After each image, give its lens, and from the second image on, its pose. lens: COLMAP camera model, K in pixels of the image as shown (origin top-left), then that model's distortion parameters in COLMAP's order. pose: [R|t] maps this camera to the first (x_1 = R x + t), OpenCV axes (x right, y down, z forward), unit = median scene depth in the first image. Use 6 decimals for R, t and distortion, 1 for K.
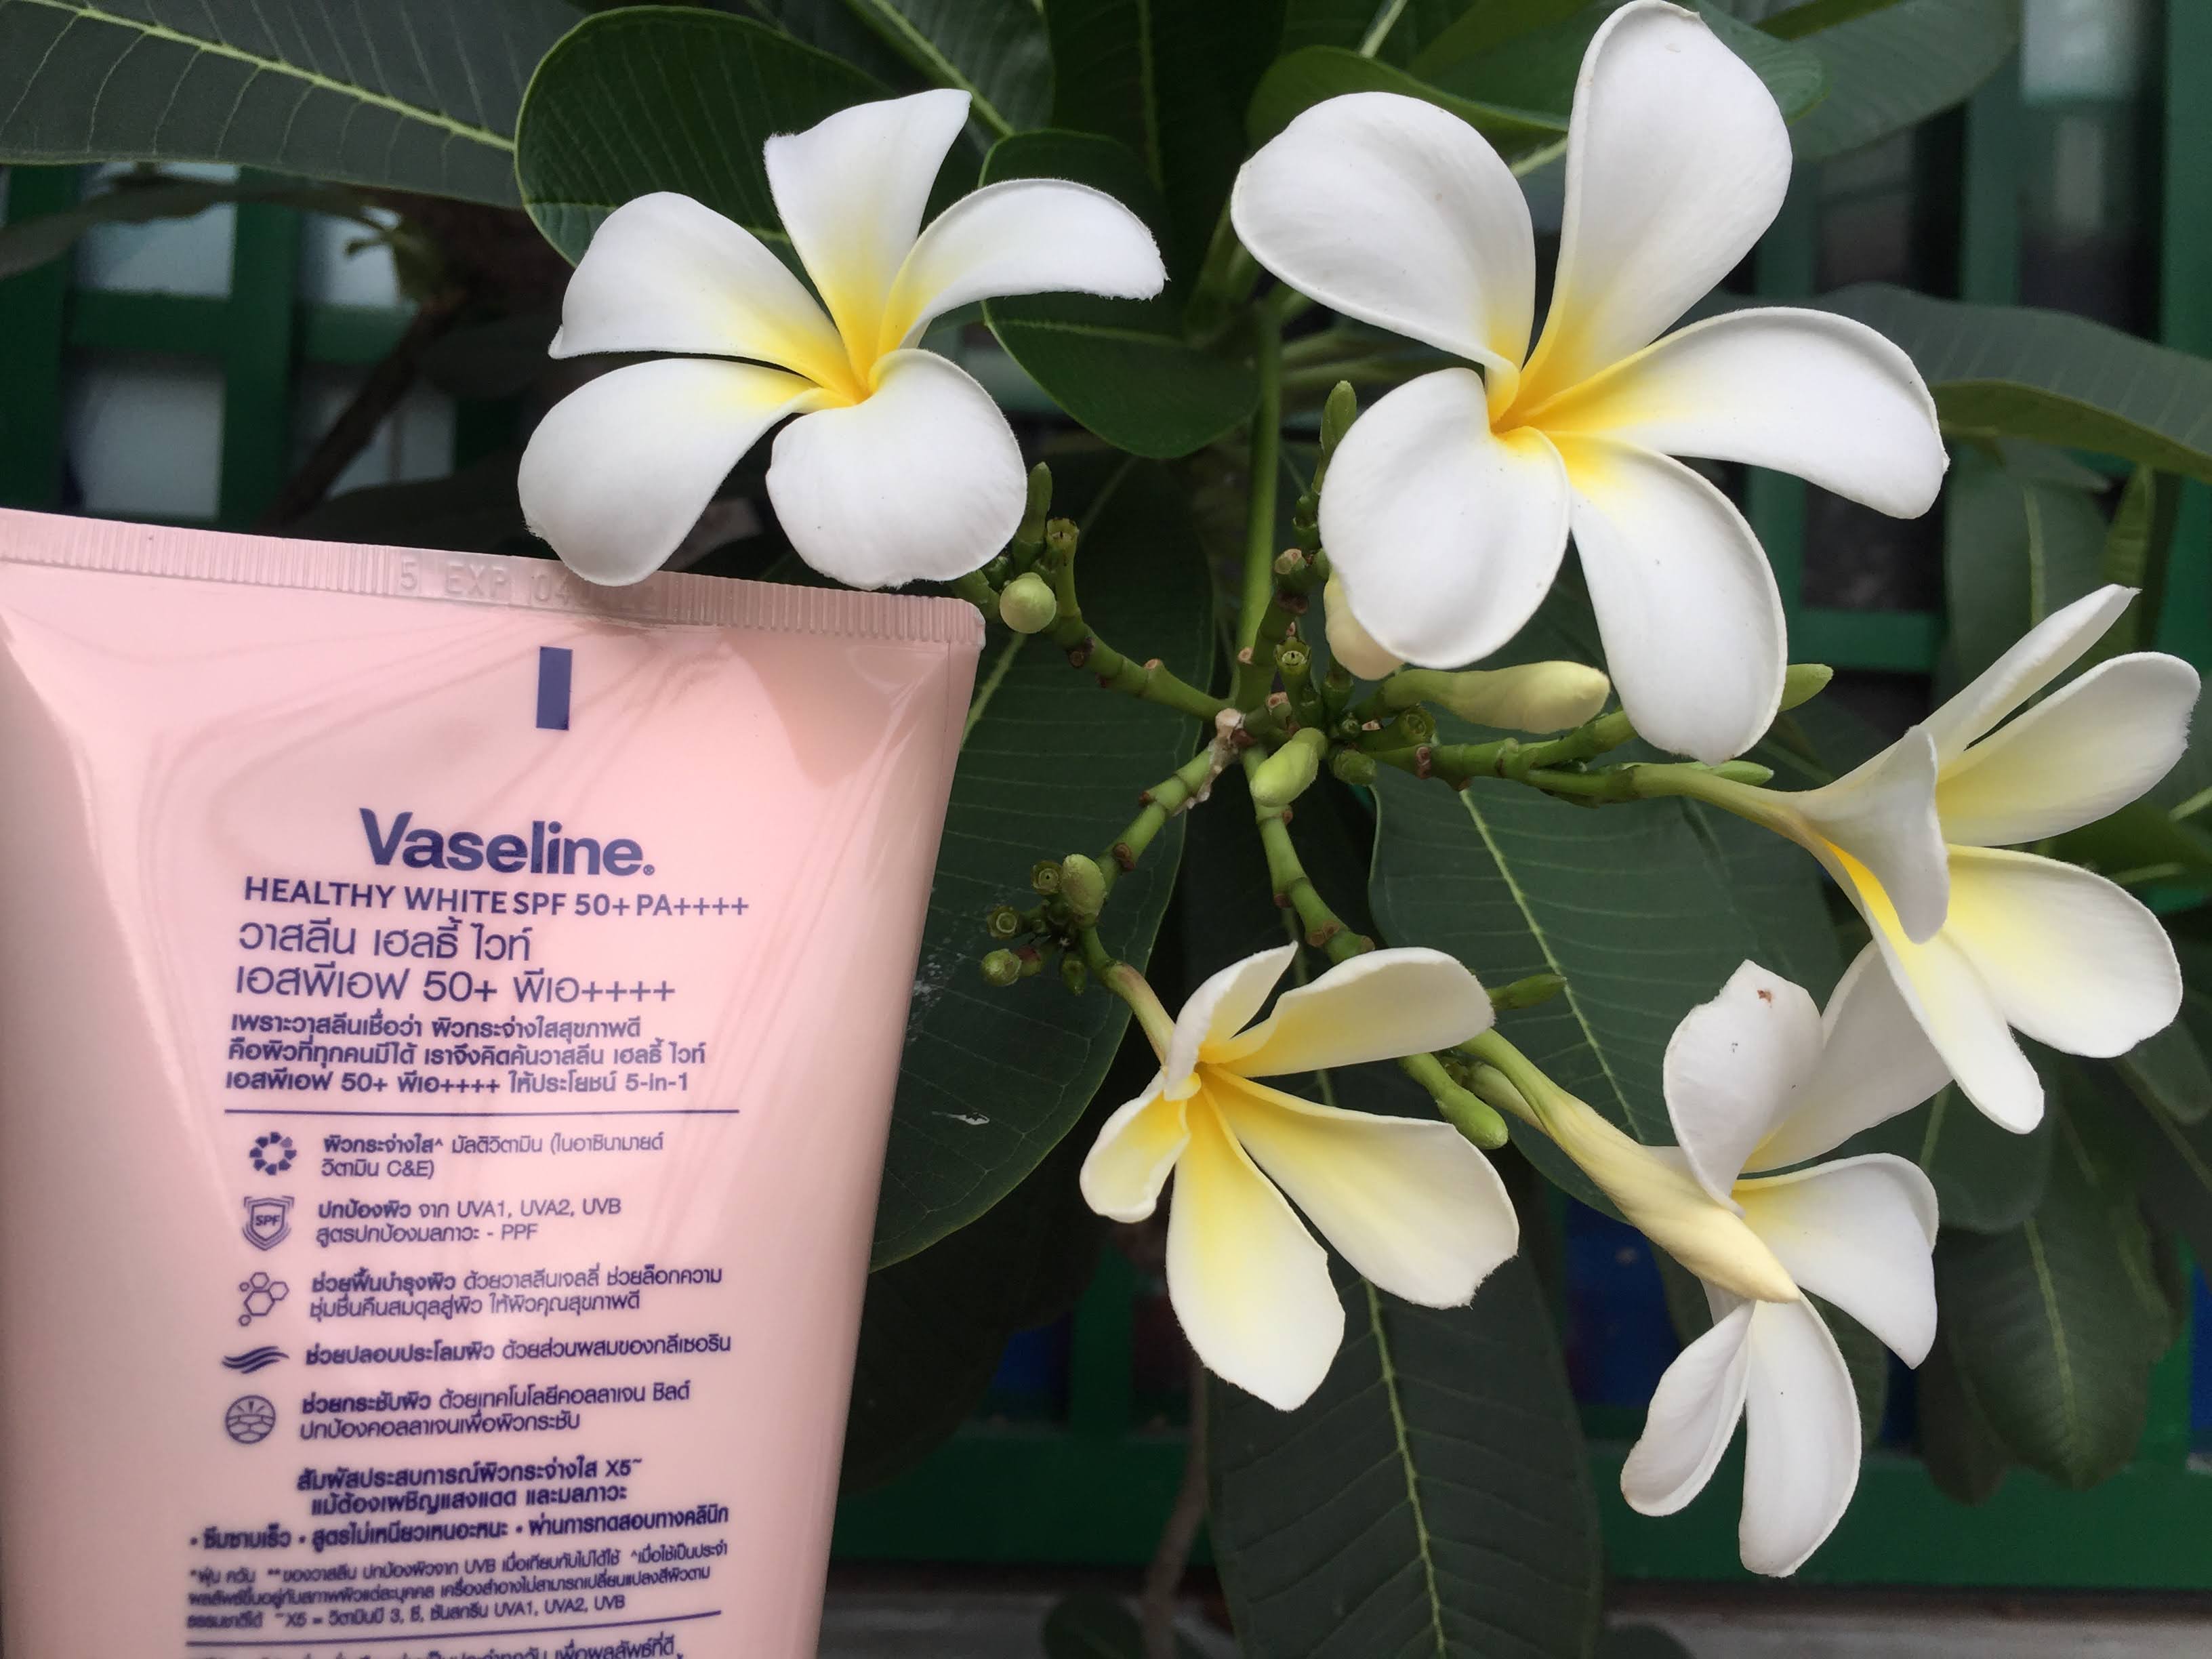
lens RADIAL K [[1810.5, 0, 1083.2], [0, 1810.5, 888.7], [0, 0, 1]] dist [0.097357, -0.150222]
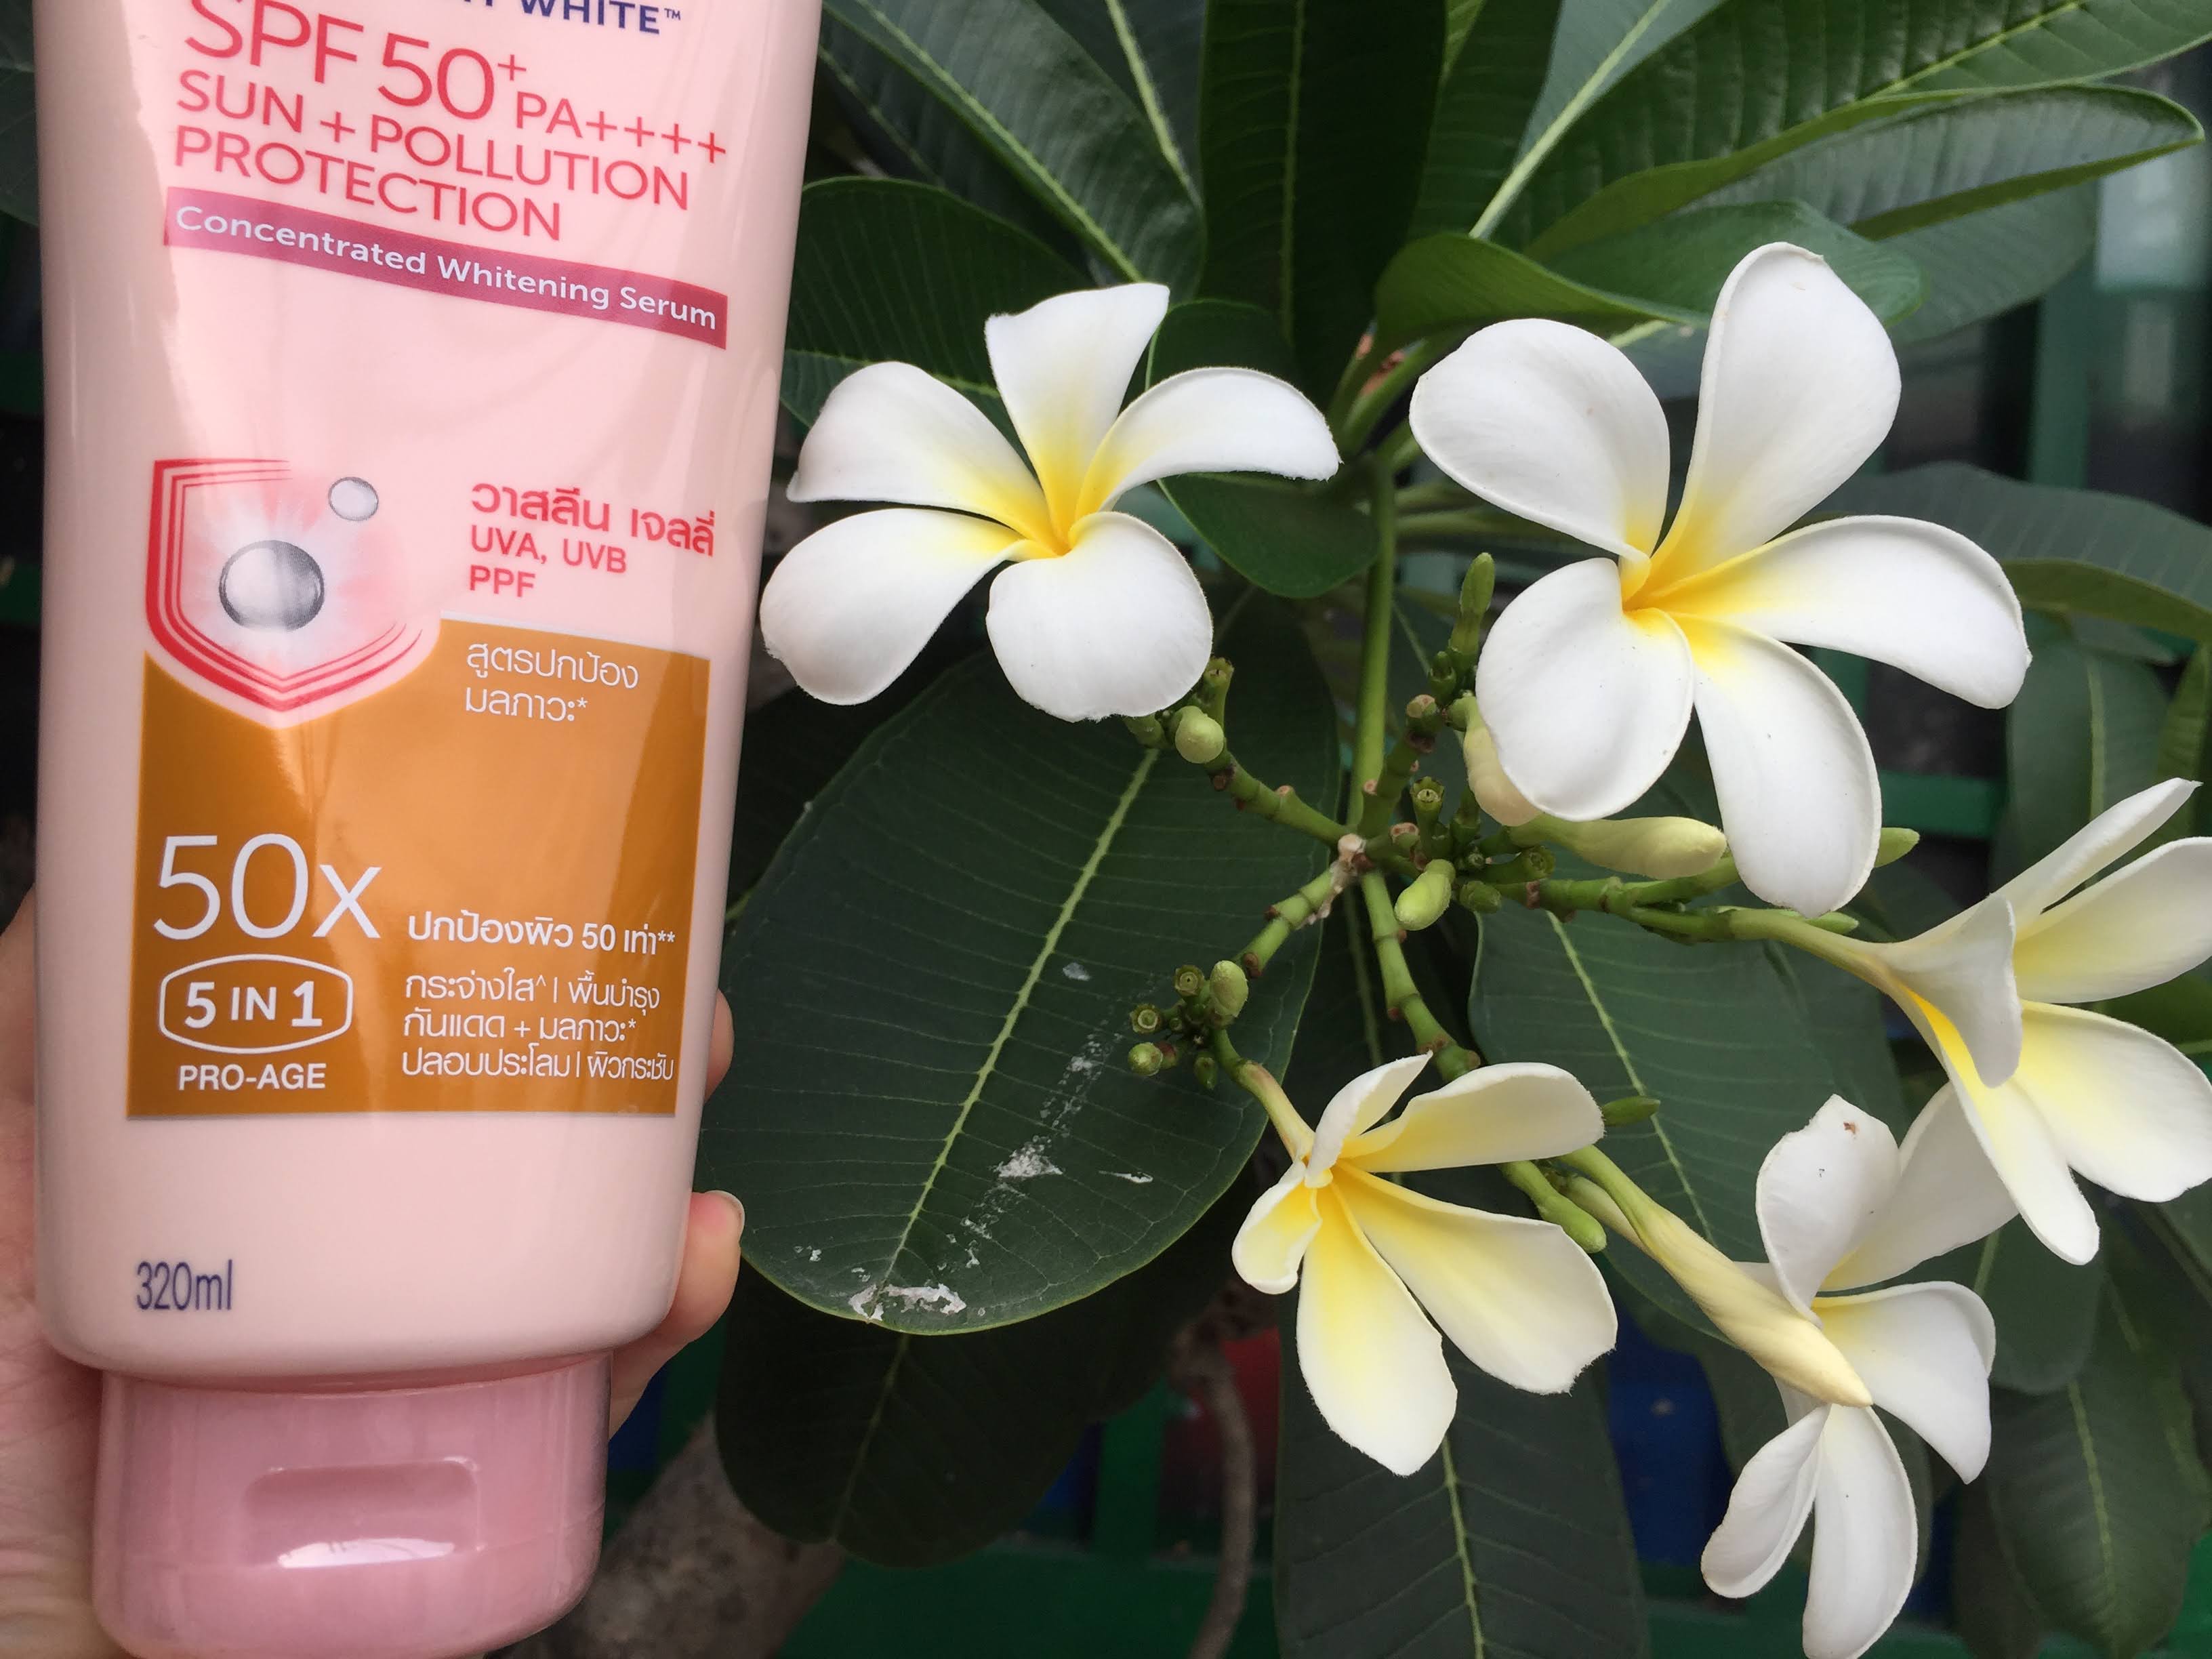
lens RADIAL K [[1803.1, 0, 1097.2], [0, 1803.1, 887.2], [0, 0, 1]] dist [0.069430, -0.114710]
pose [[0.998110, 0.056774, -0.023508, -0.059804], [-0.058019, 0.996732, -0.056209, 0.002521], [0.020240, 0.057467, 0.998142, -0.108379]]
